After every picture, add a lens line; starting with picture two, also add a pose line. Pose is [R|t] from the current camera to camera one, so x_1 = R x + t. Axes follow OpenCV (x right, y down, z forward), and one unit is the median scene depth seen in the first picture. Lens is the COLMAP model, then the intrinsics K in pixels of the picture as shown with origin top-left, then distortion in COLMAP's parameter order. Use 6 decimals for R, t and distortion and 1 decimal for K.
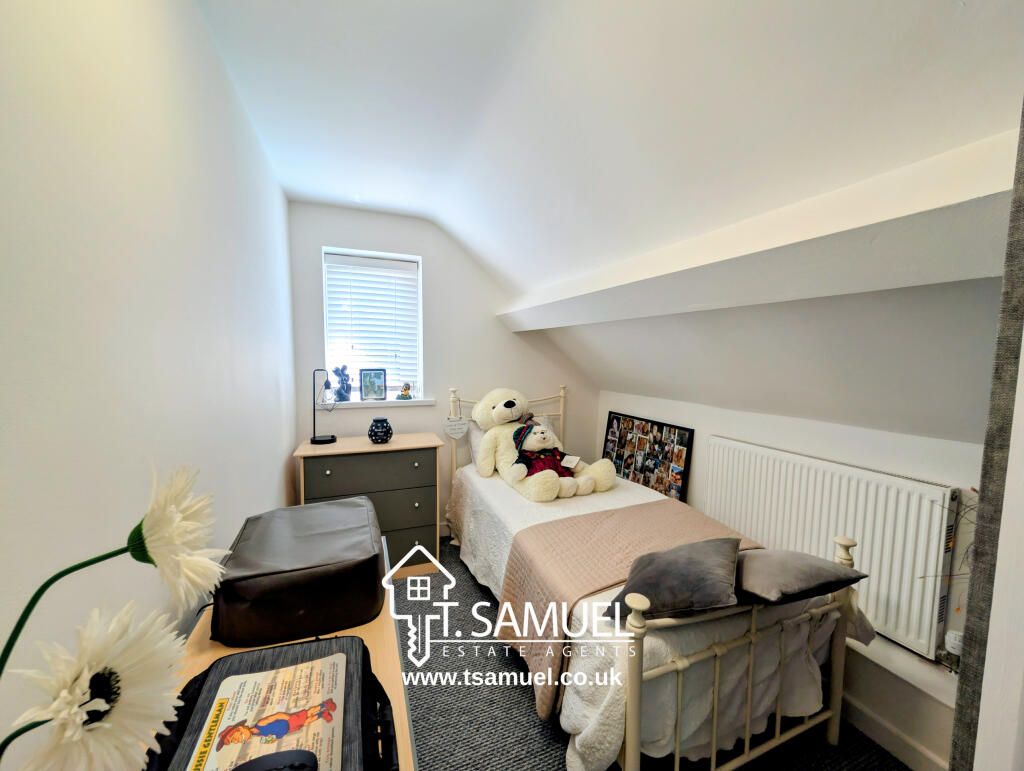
lens RADIAL K [[385.2, 0, 512.0], [0, 385.2, 385.5], [0, 0, 1]] dist [-0.006297, 0.000016]
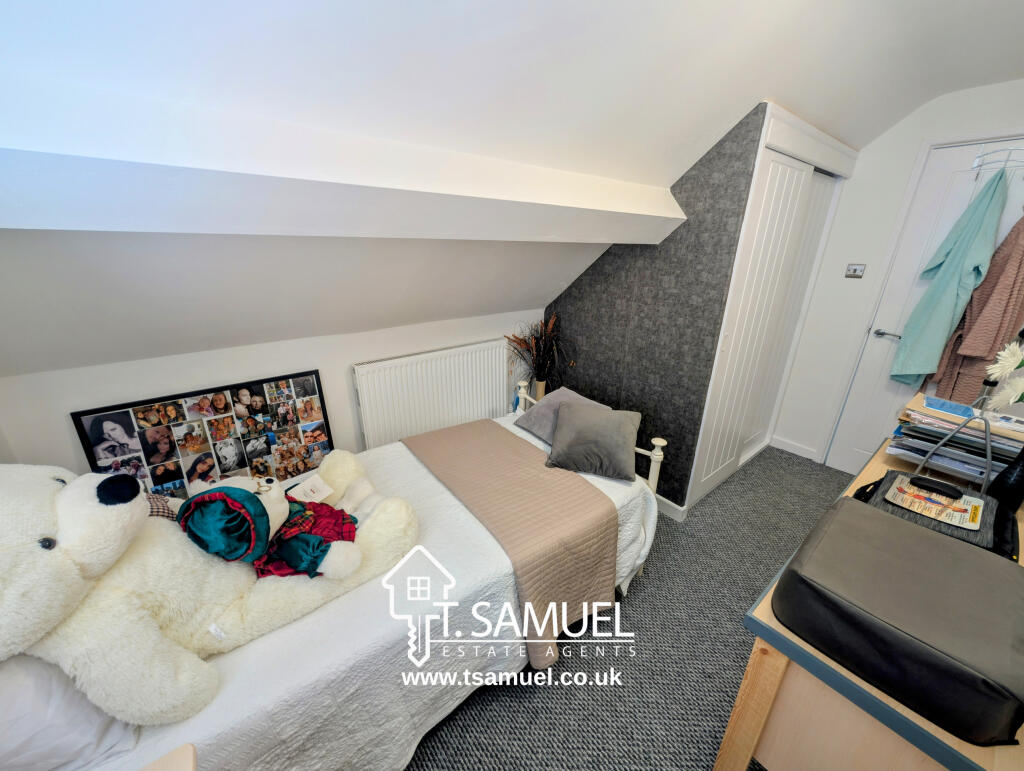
lens RADIAL K [[385.2, 0, 512.0], [0, 385.2, 385.5], [0, 0, 1]] dist [-0.006297, 0.000016]
pose [[-0.278237, -0.351734, 0.893794, -0.321741], [0.060136, 0.922334, 0.381686, -0.119582], [-0.958628, 0.159949, -0.235476, 0.711001]]
